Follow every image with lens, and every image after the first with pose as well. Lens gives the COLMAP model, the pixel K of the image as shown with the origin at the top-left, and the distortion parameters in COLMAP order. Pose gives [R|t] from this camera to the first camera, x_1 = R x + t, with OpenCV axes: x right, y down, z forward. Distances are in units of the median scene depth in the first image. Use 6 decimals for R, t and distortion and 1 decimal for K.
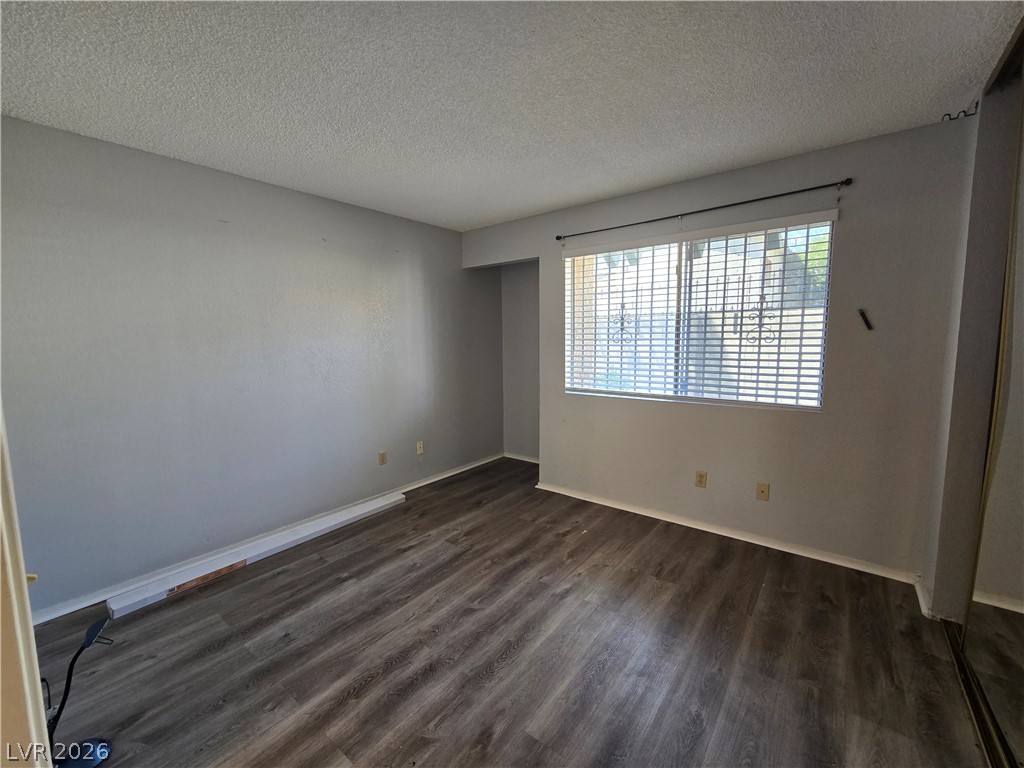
lens RADIAL K [[420.6, 0, 517.0], [0, 420.6, 382.1], [0, 0, 1]] dist [-0.004107, 0.002396]
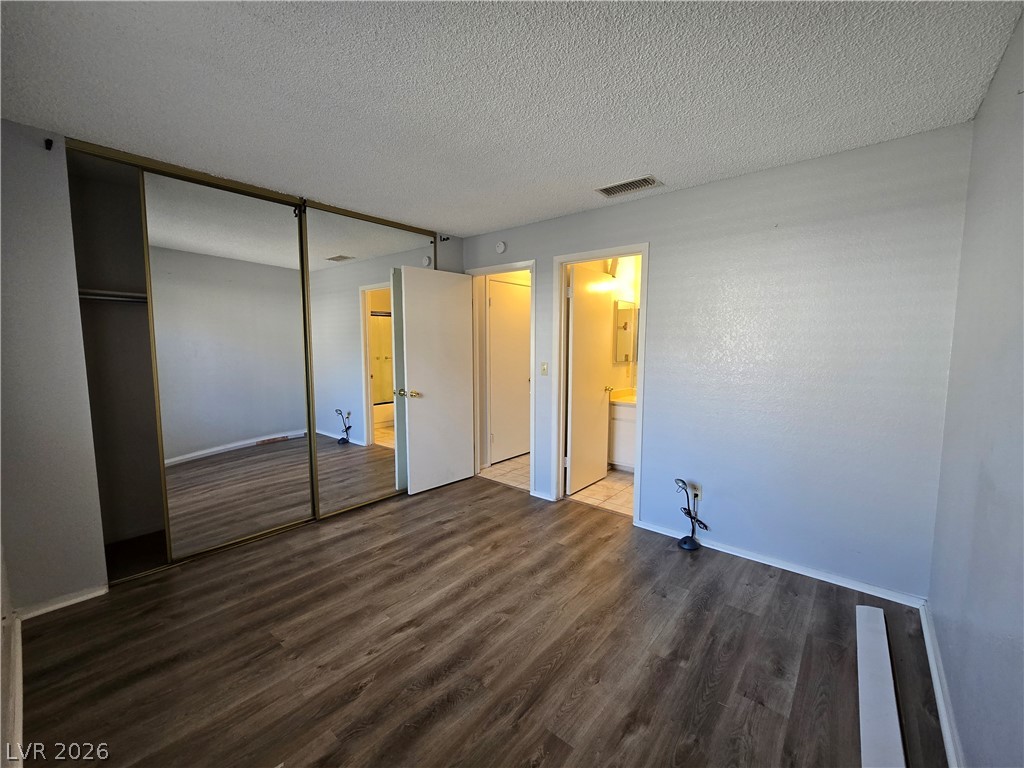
lens RADIAL K [[420.6, 0, 517.0], [0, 420.6, 382.1], [0, 0, 1]] dist [-0.004107, 0.002396]
pose [[-0.999399, 0.008458, 0.033627, -0.155440], [0.014810, 0.981008, 0.193401, -0.178195], [-0.031353, 0.193782, -0.980543, 1.713861]]
